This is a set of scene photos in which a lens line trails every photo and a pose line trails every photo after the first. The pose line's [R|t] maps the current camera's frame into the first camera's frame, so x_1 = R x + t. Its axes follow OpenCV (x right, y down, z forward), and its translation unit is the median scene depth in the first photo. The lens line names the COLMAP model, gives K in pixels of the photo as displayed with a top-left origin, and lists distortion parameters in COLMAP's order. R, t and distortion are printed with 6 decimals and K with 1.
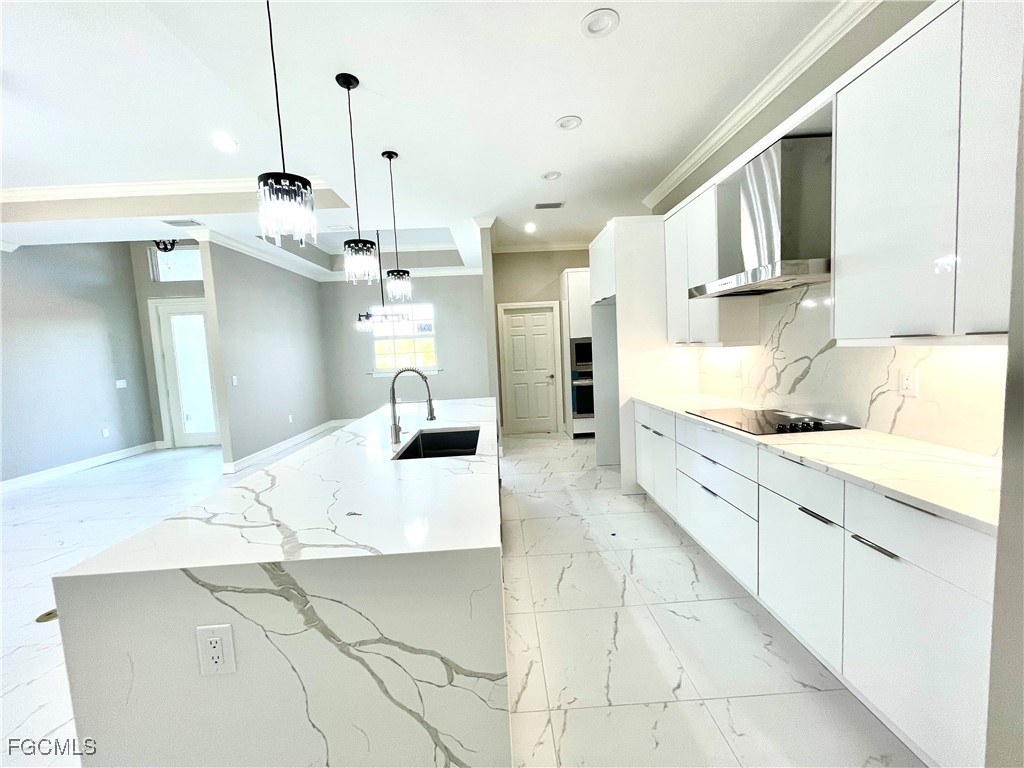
lens RADIAL K [[413.4, 0, 509.1], [0, 413.4, 383.3], [0, 0, 1]] dist [-0.000138, -0.000236]
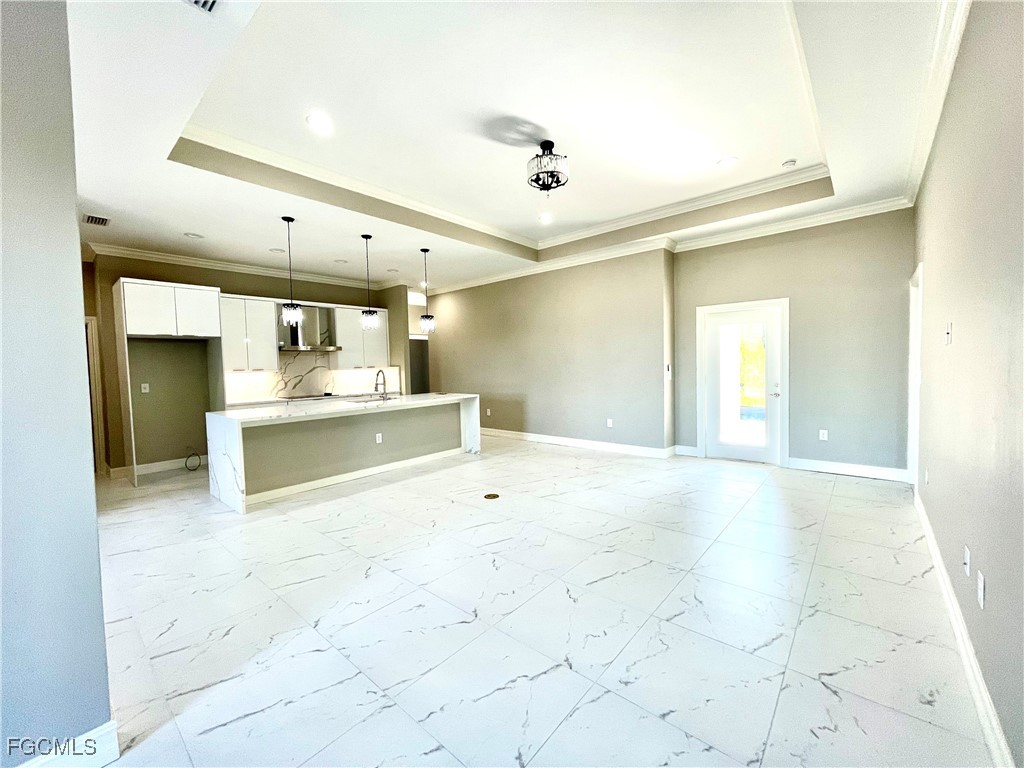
lens RADIAL K [[413.4, 0, 508.5], [0, 413.4, 383.4], [0, 0, 1]] dist [-0.000138, -0.000236]
pose [[-0.727142, 0.037361, 0.685470, -1.423233], [0.118984, 0.990264, 0.072244, -0.026831], [-0.676097, 0.134091, -0.724508, 1.294986]]
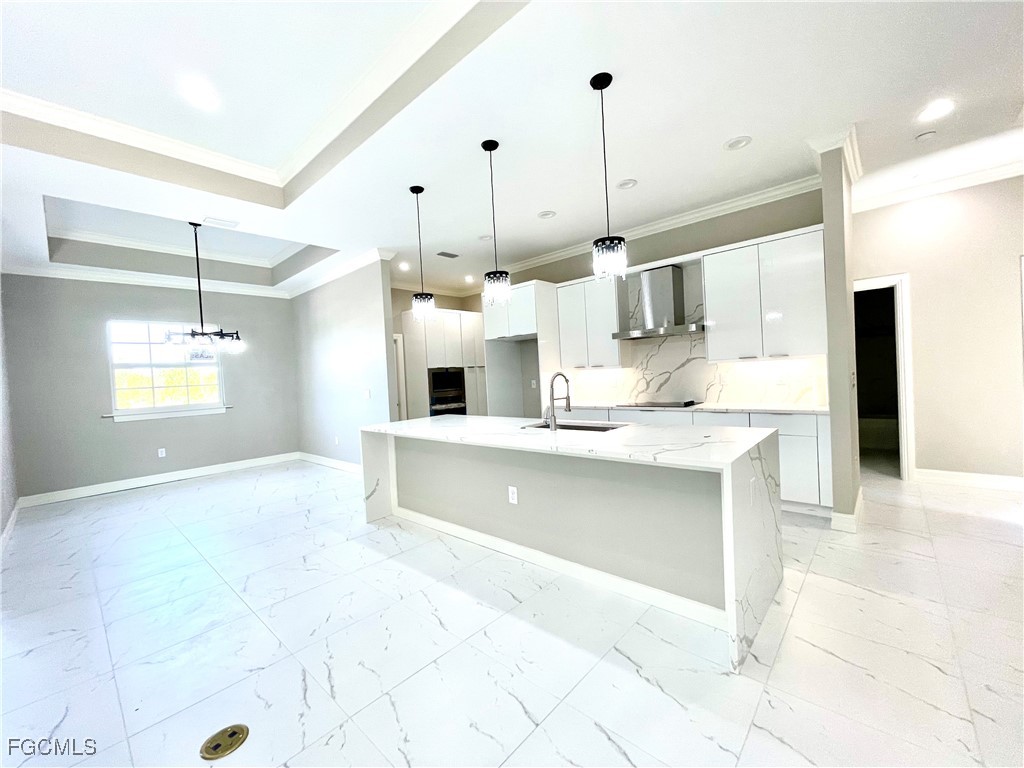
lens RADIAL K [[413.4, 0, 508.9], [0, 413.4, 383.4], [0, 0, 1]] dist [-0.000138, -0.000236]
pose [[0.702437, -0.002464, 0.711742, -0.744542], [0.077229, 0.994354, -0.072777, 0.046406], [-0.707544, 0.106089, 0.698661, 0.097544]]
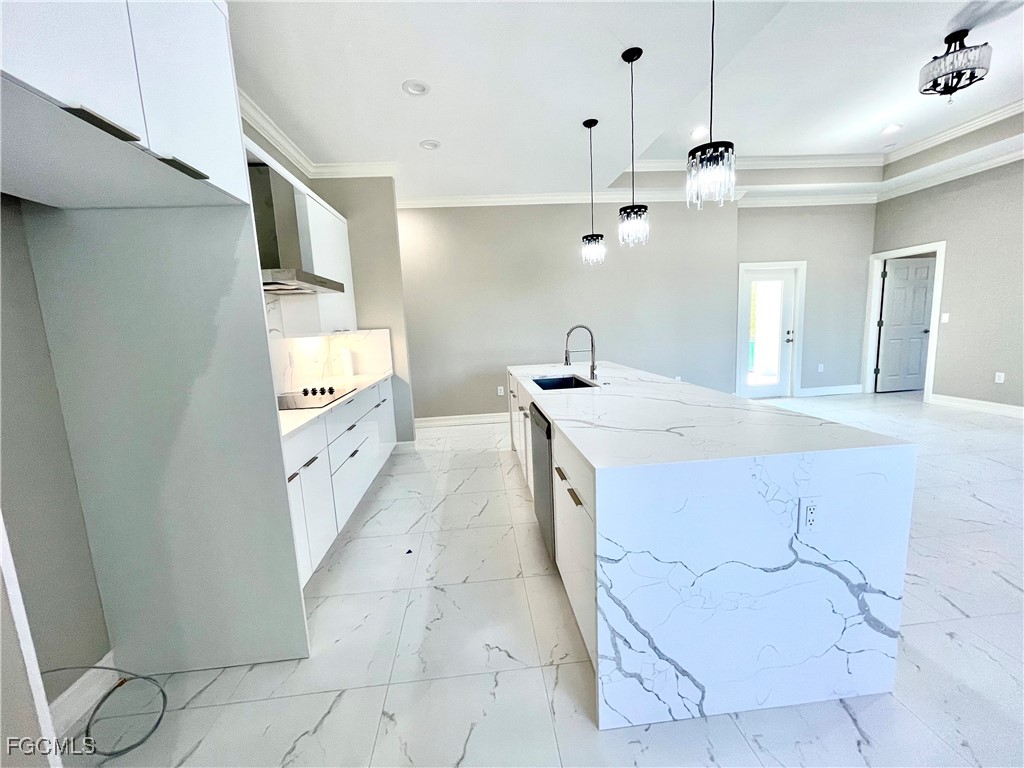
lens RADIAL K [[413.4, 0, 508.1], [0, 413.4, 381.9], [0, 0, 1]] dist [-0.000138, -0.000236]
pose [[-0.993774, 0.105609, -0.035505, 0.035571], [0.095049, 0.969851, 0.224399, -0.104910], [0.058133, 0.219628, -0.973850, 1.332785]]
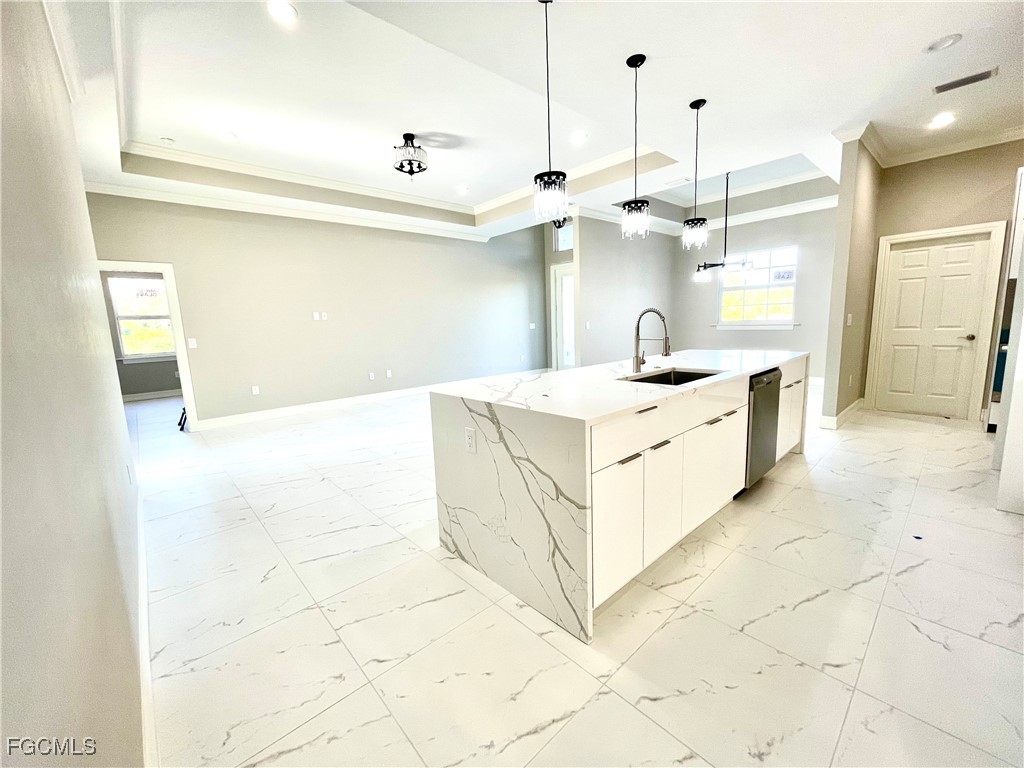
lens RADIAL K [[413.4, 0, 508.6], [0, 413.4, 382.0], [0, 0, 1]] dist [-0.000138, -0.000236]
pose [[0.645474, 0.137509, -0.751301, 0.227026], [-0.059797, 0.989739, 0.129776, 0.021972], [0.761437, -0.038841, 0.647074, -0.039859]]
